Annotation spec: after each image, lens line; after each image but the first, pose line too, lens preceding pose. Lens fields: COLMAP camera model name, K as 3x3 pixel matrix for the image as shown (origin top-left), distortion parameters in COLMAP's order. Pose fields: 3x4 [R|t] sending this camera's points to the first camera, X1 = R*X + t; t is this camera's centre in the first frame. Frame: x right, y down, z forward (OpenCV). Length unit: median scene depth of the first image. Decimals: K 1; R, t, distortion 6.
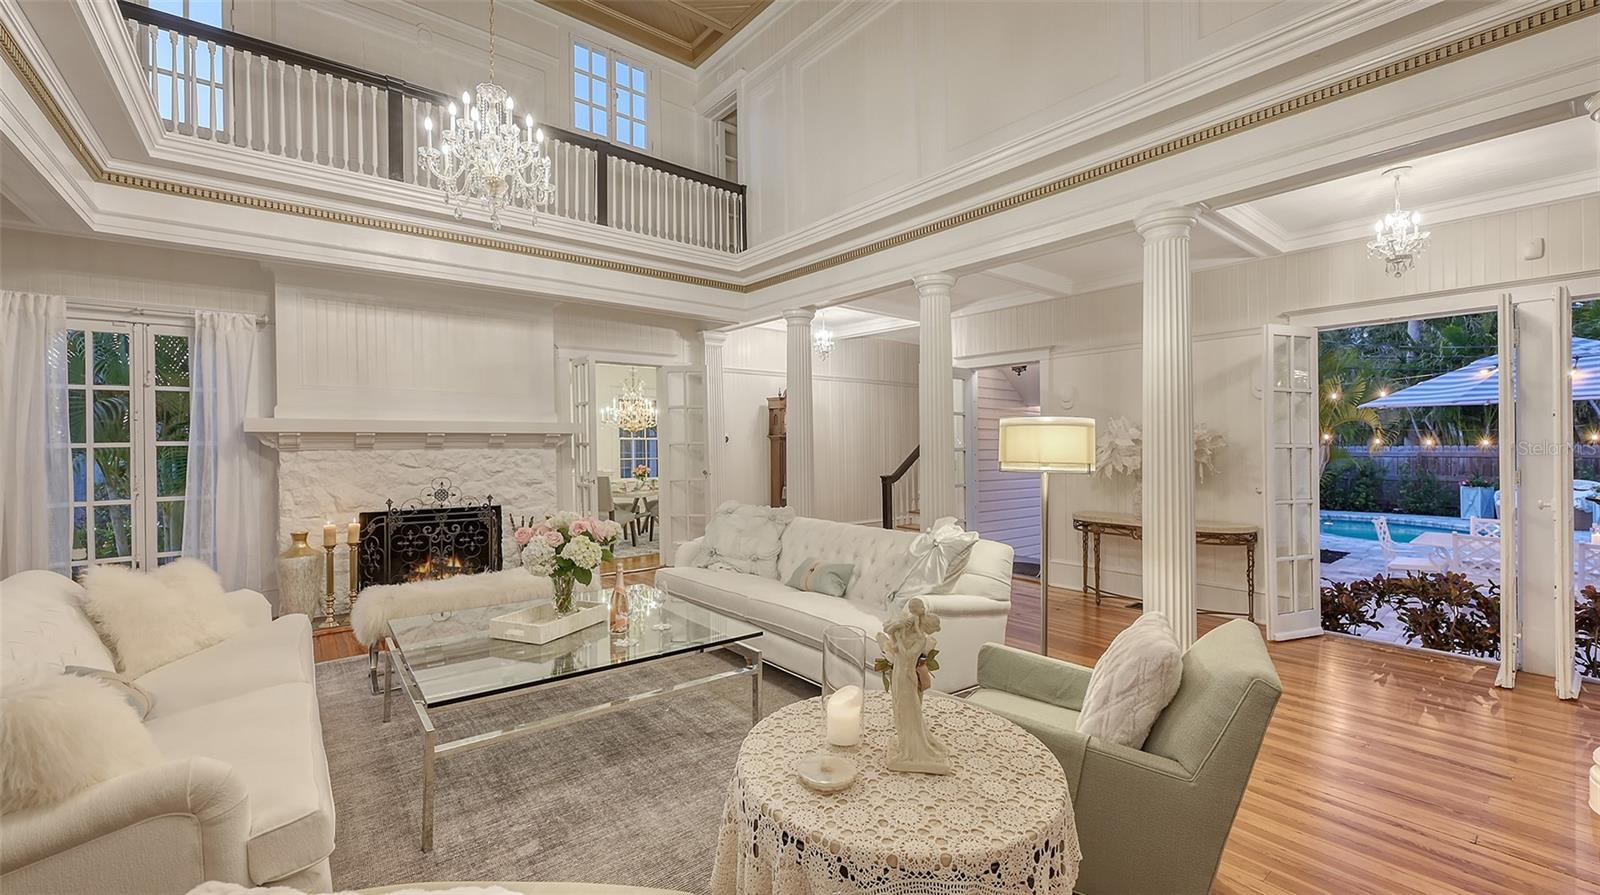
lens RADIAL K [[648.1, 0, 797.6], [0, 648.1, 439.4], [0, 0, 1]] dist [0.001032, -0.000517]
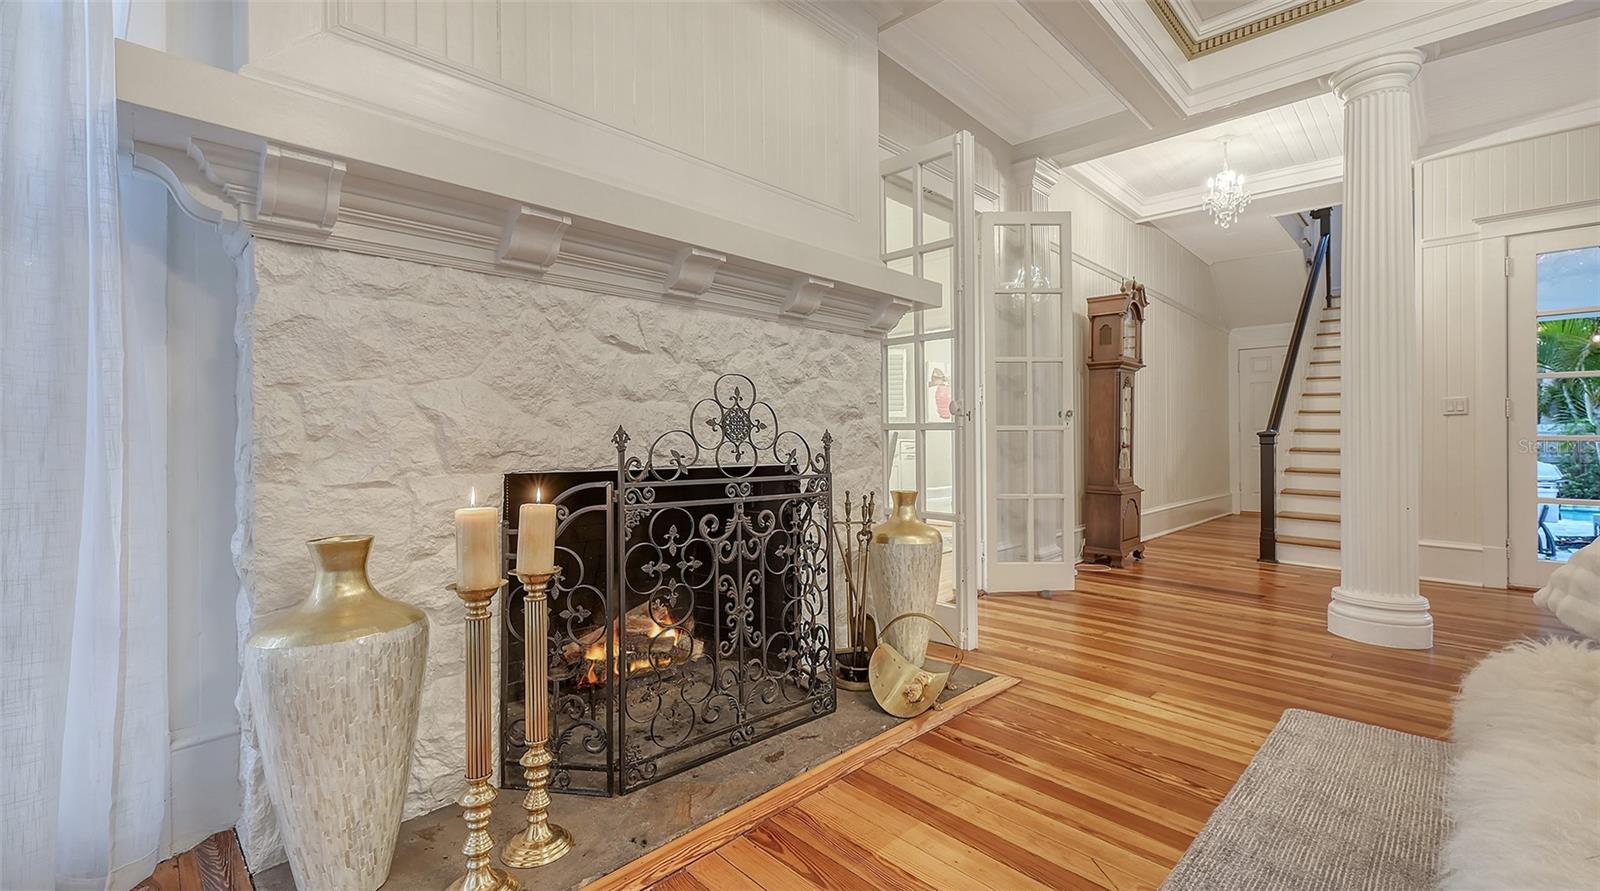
lens RADIAL K [[663.1, 0, 801.0], [0, 663.1, 439.5], [0, 0, 1]] dist [0.000317, -0.000026]
pose [[0.994405, 0.003396, 0.105581, -0.555395], [-0.004479, 0.999940, 0.010022, 0.090458], [-0.105540, -0.010439, 0.994360, 0.647573]]
